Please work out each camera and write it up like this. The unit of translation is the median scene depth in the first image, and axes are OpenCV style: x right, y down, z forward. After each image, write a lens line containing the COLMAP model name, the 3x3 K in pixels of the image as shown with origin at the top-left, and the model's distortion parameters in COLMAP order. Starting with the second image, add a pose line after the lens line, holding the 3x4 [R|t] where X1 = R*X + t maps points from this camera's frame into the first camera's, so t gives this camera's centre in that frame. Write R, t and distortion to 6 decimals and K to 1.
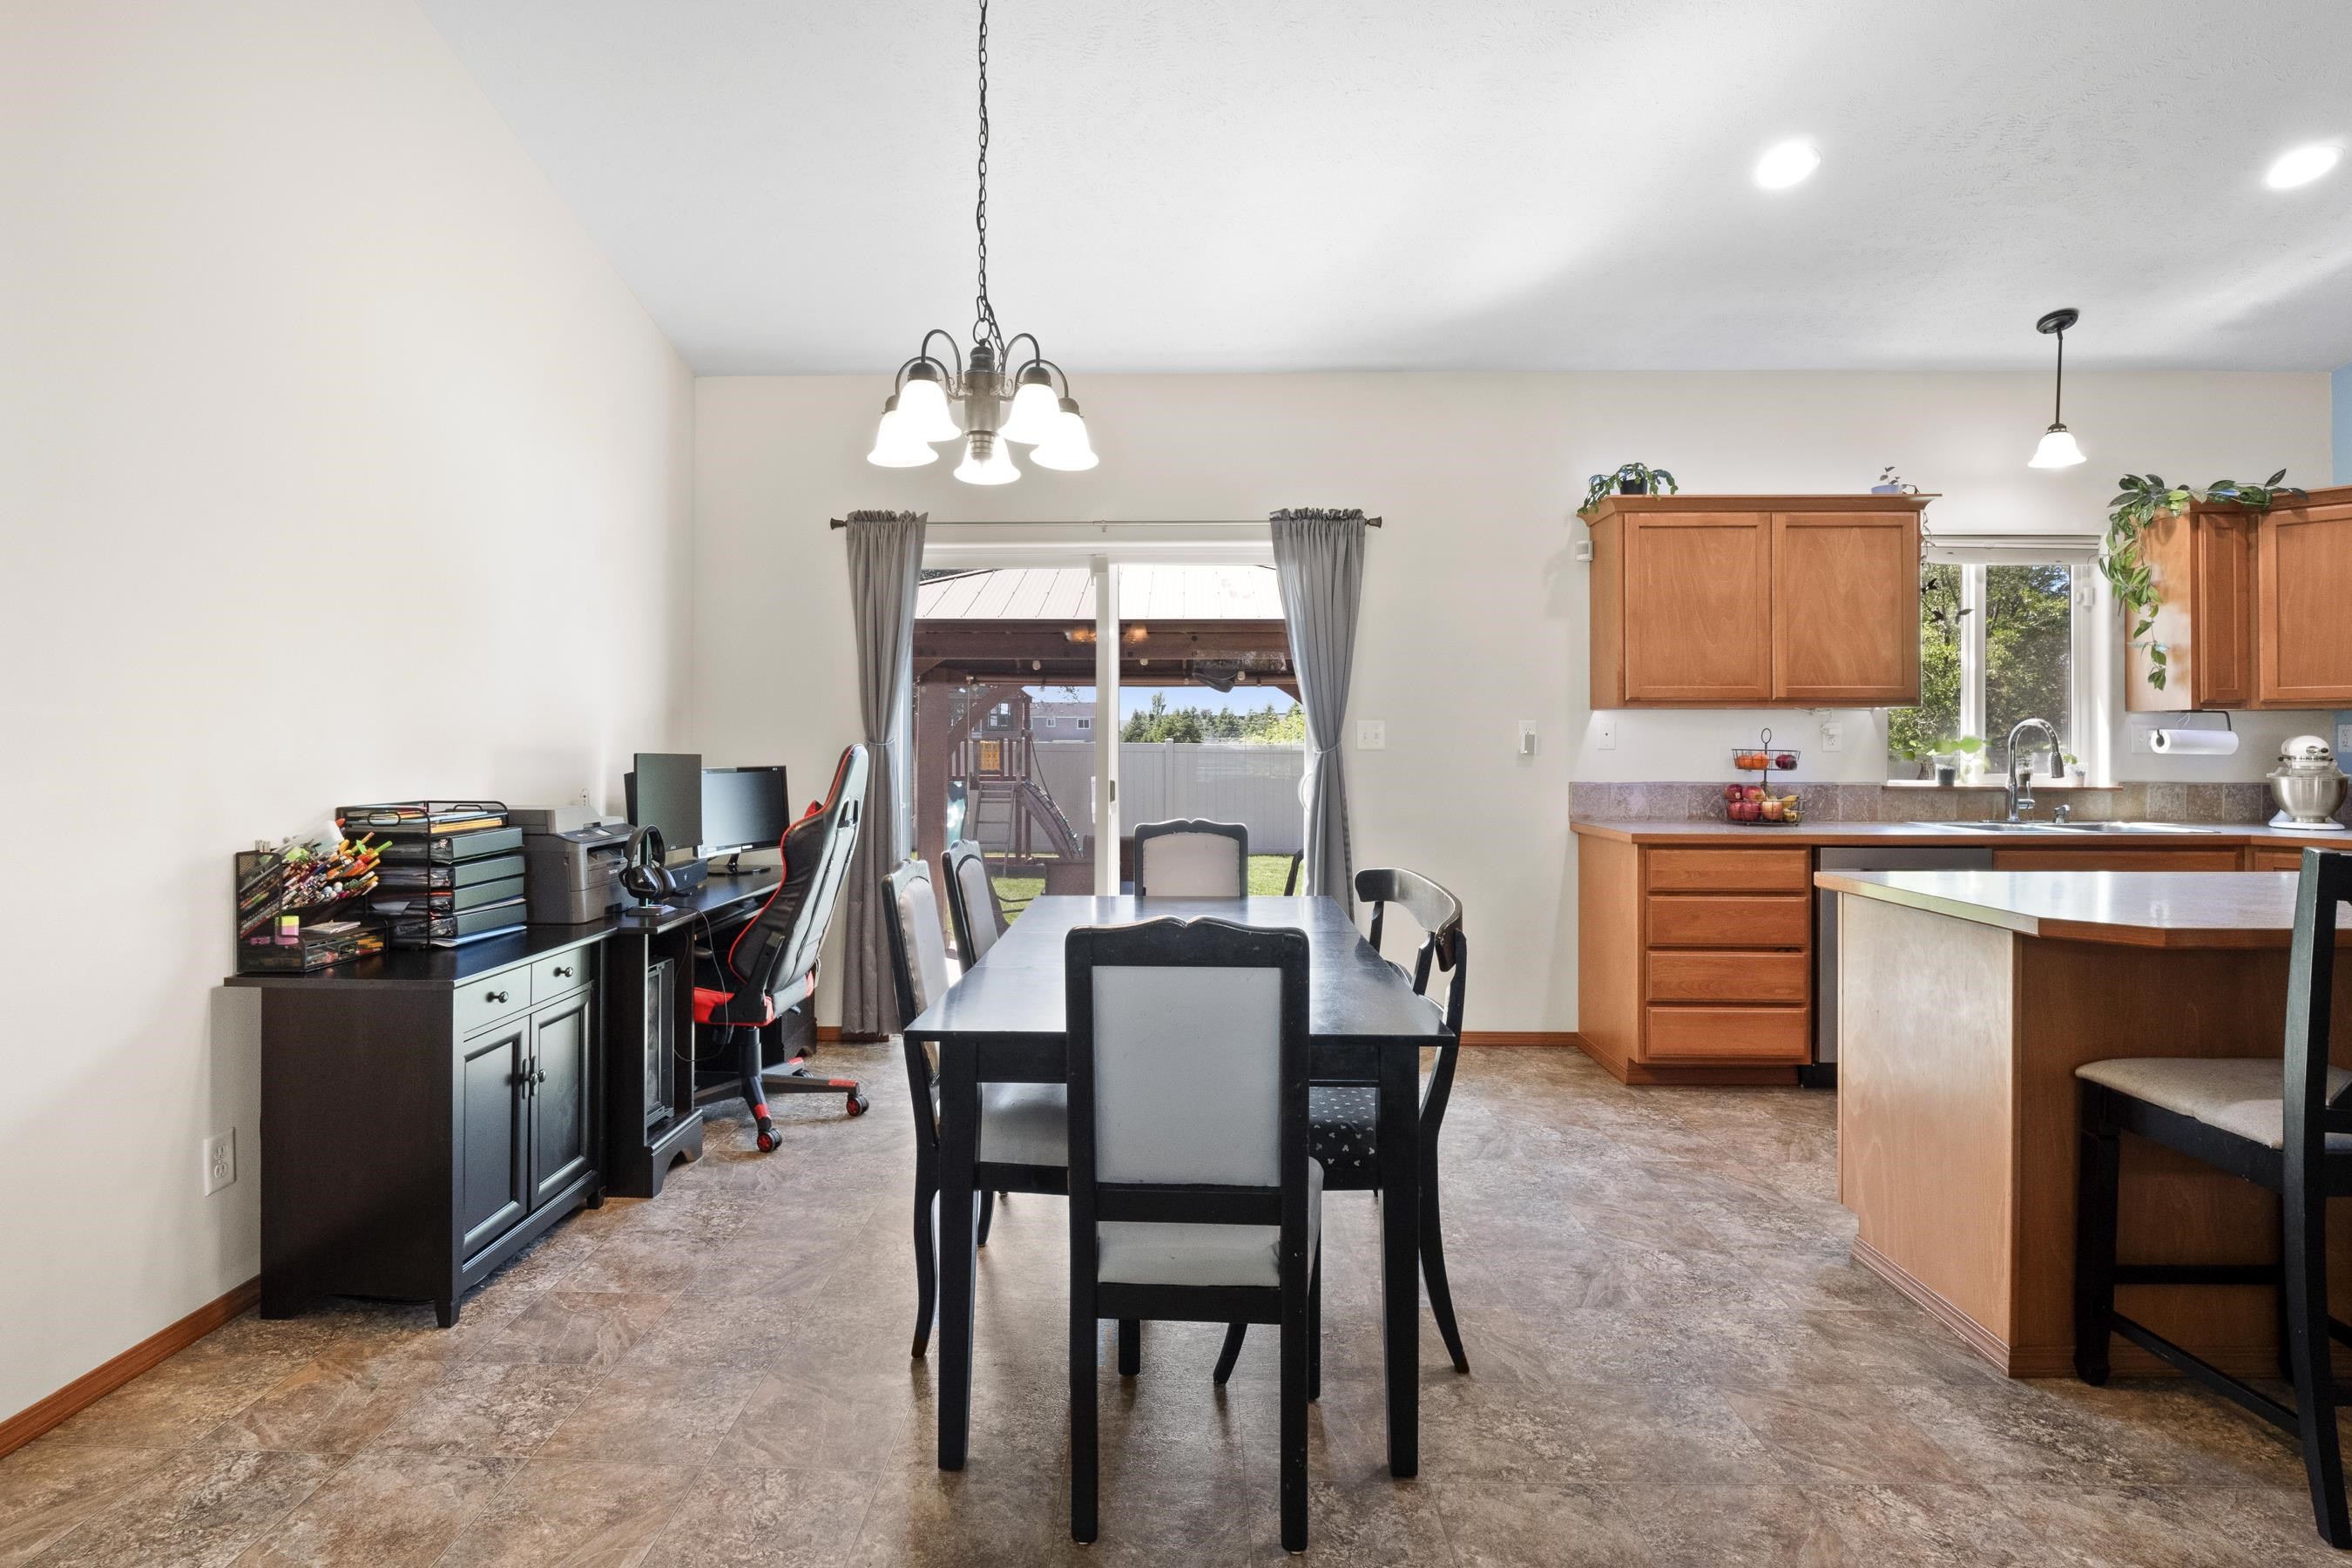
lens RADIAL K [[1145.6, 0, 1163.2], [0, 1145.6, 751.2], [0, 0, 1]] dist [-0.000528, -0.012102]
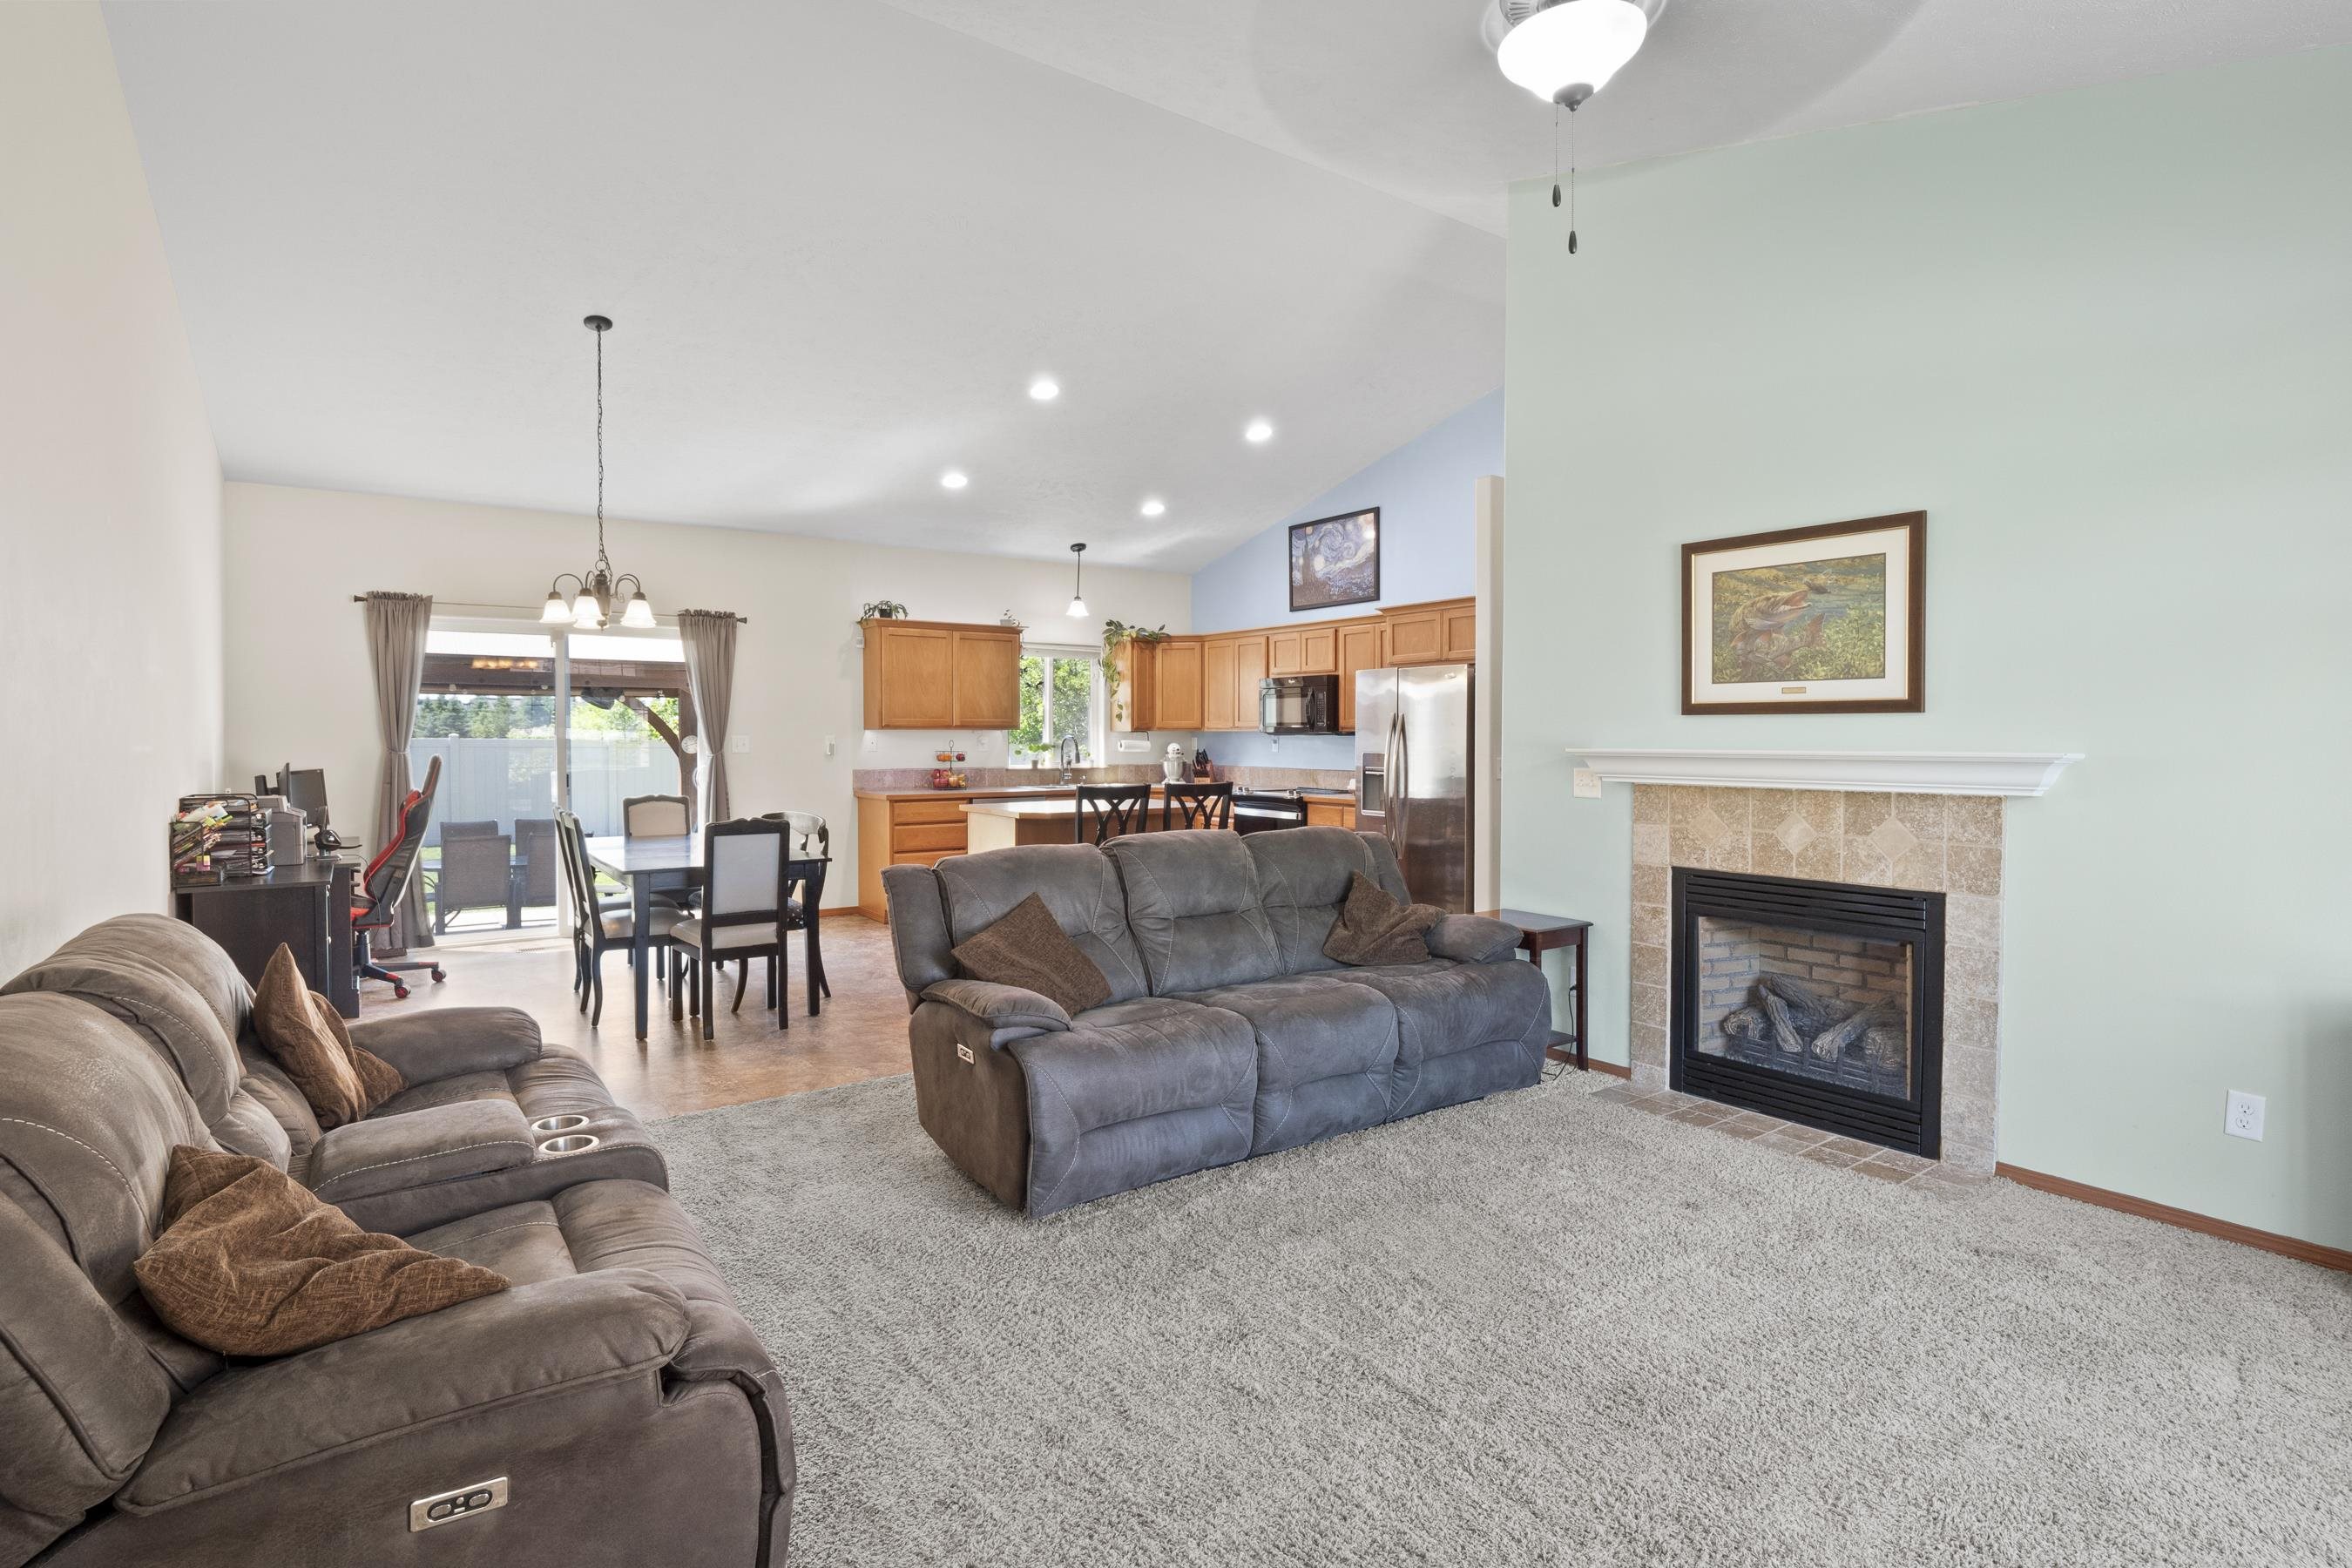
lens RADIAL K [[1145.6, 0, 1163.2], [0, 1145.6, 751.2], [0, 0, 1]] dist [-0.000528, -0.012102]
pose [[0.807055, -0.008945, 0.590409, -0.338295], [0.001644, 0.999915, 0.012901, -0.026282], [-0.590474, -0.009441, 0.807001, -0.798019]]
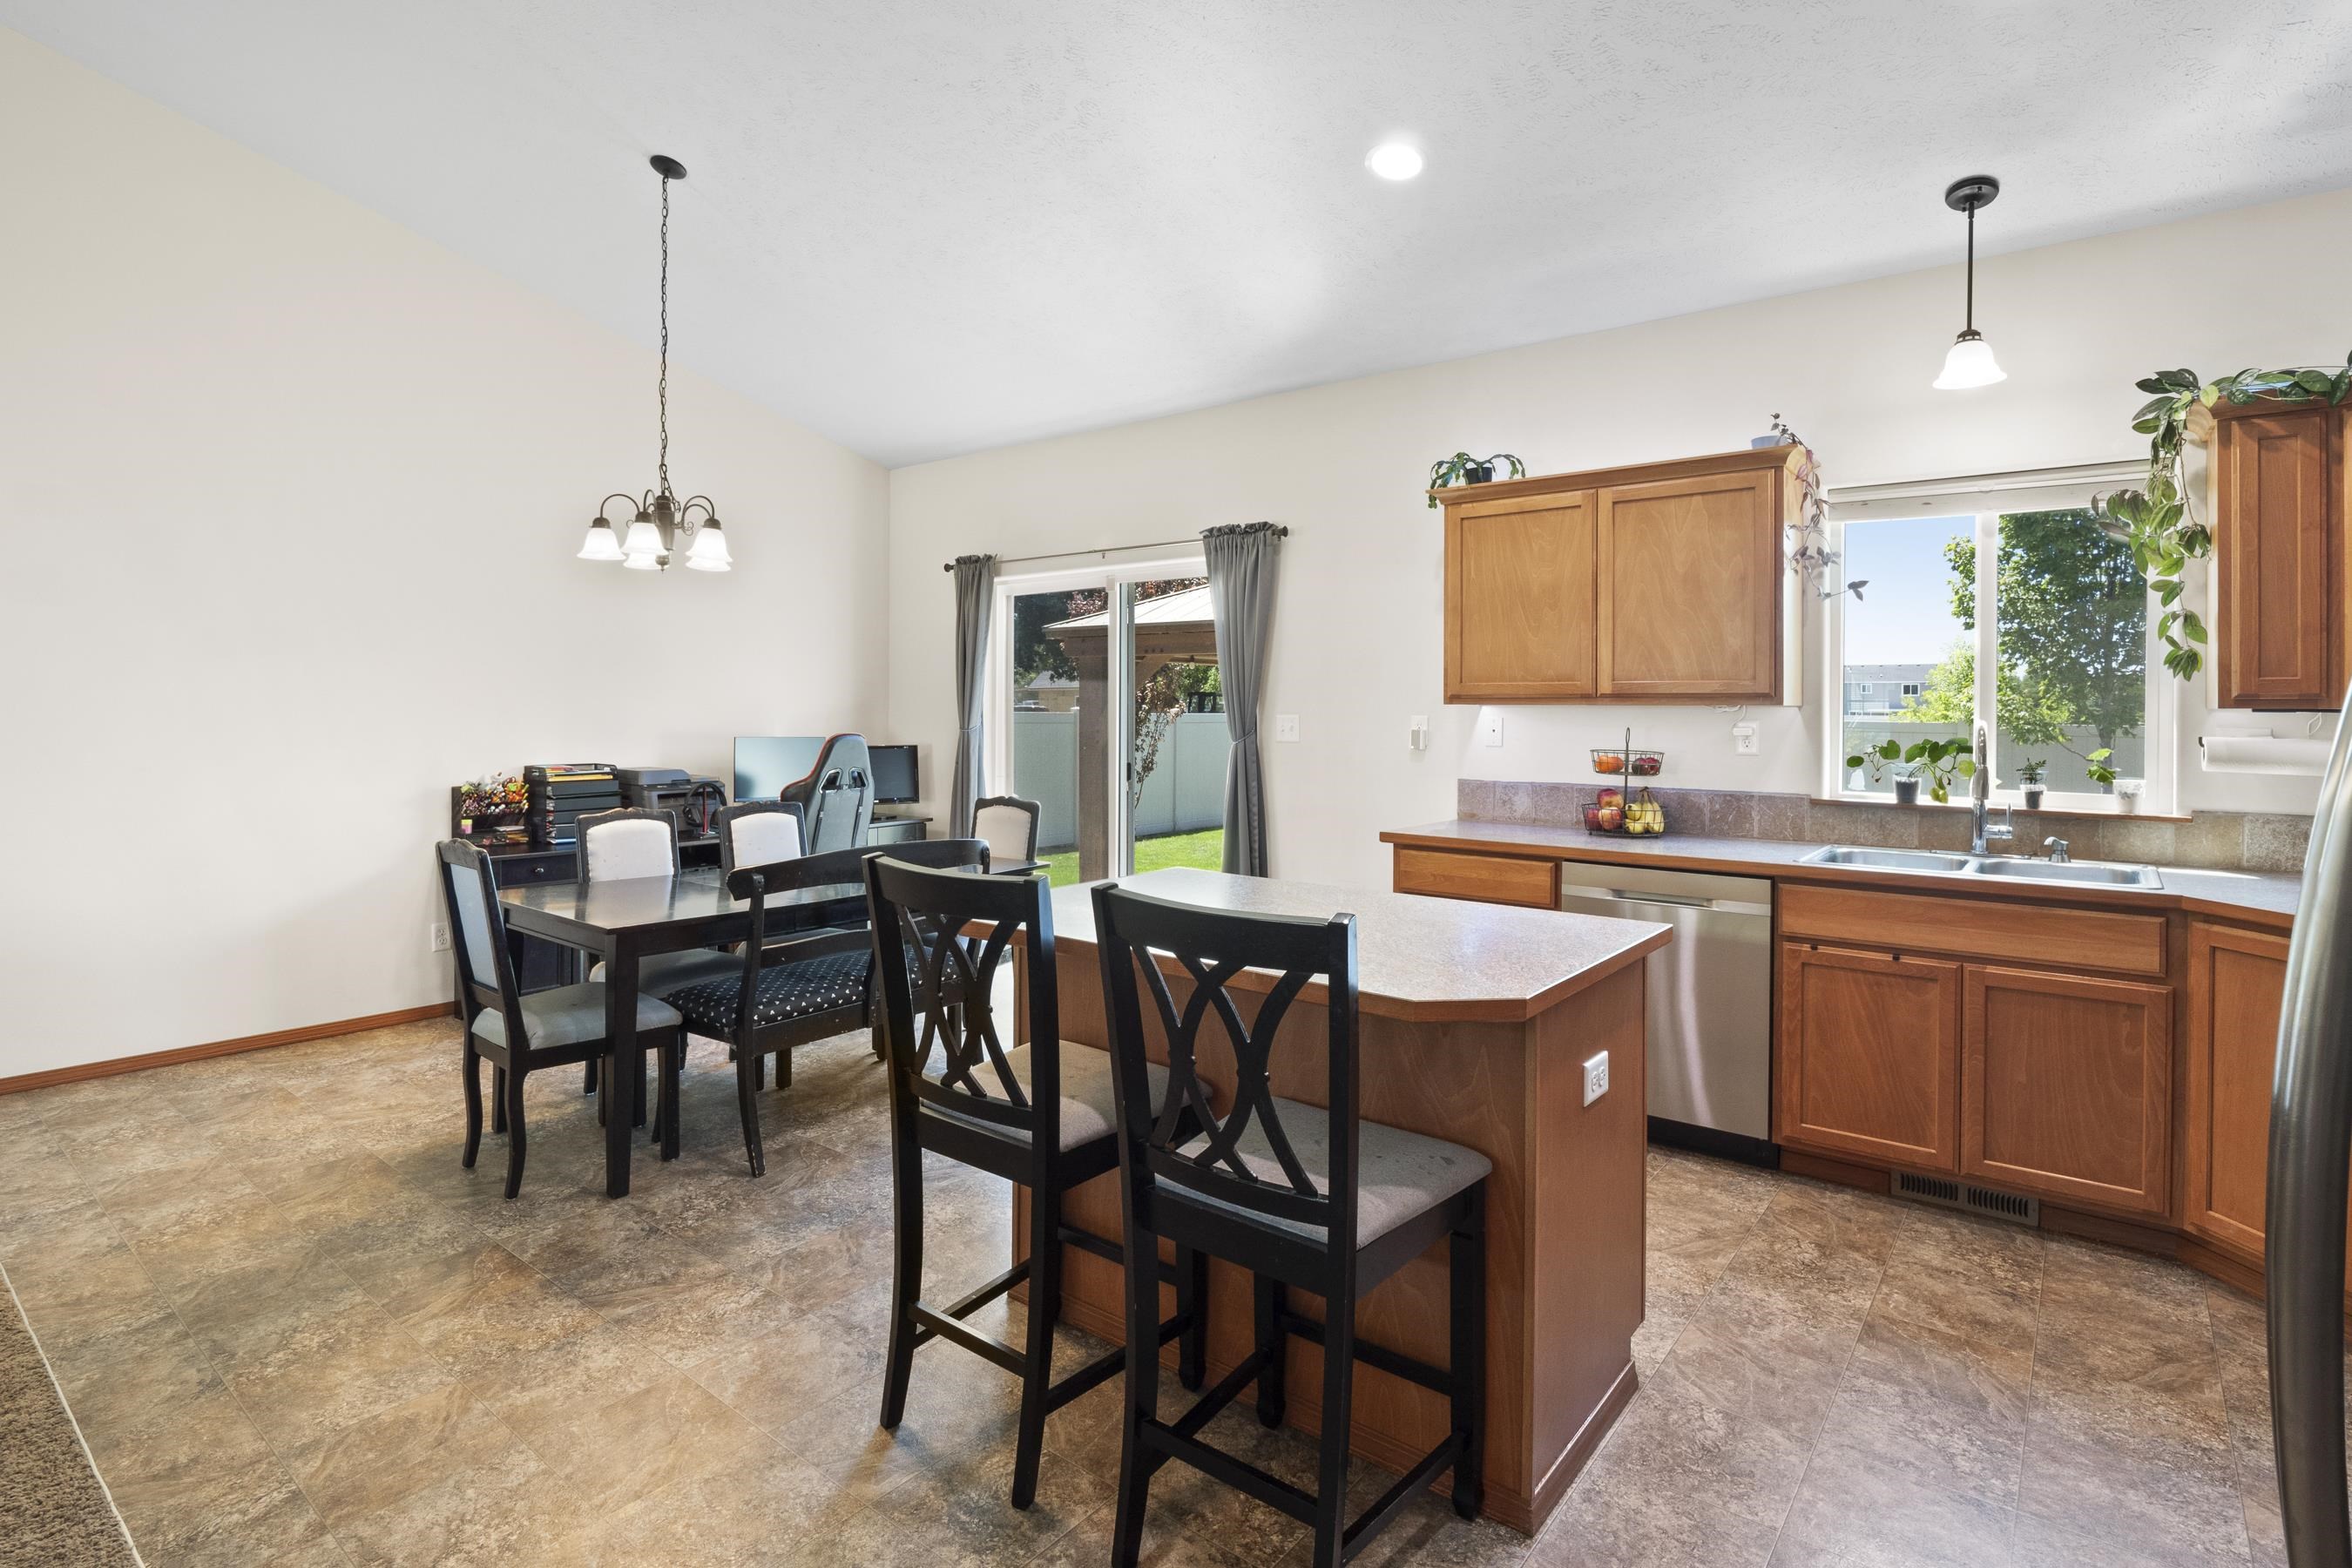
lens RADIAL K [[1162.9, 0, 1143.7], [0, 1162.9, 710.1], [0, 0, 1]] dist [0.003827, -0.013044]
pose [[0.790037, 0.003625, -0.613049, 0.794884], [-0.006742, 0.999973, -0.002775, -0.028664], [0.613022, 0.006326, 0.790040, 0.055615]]
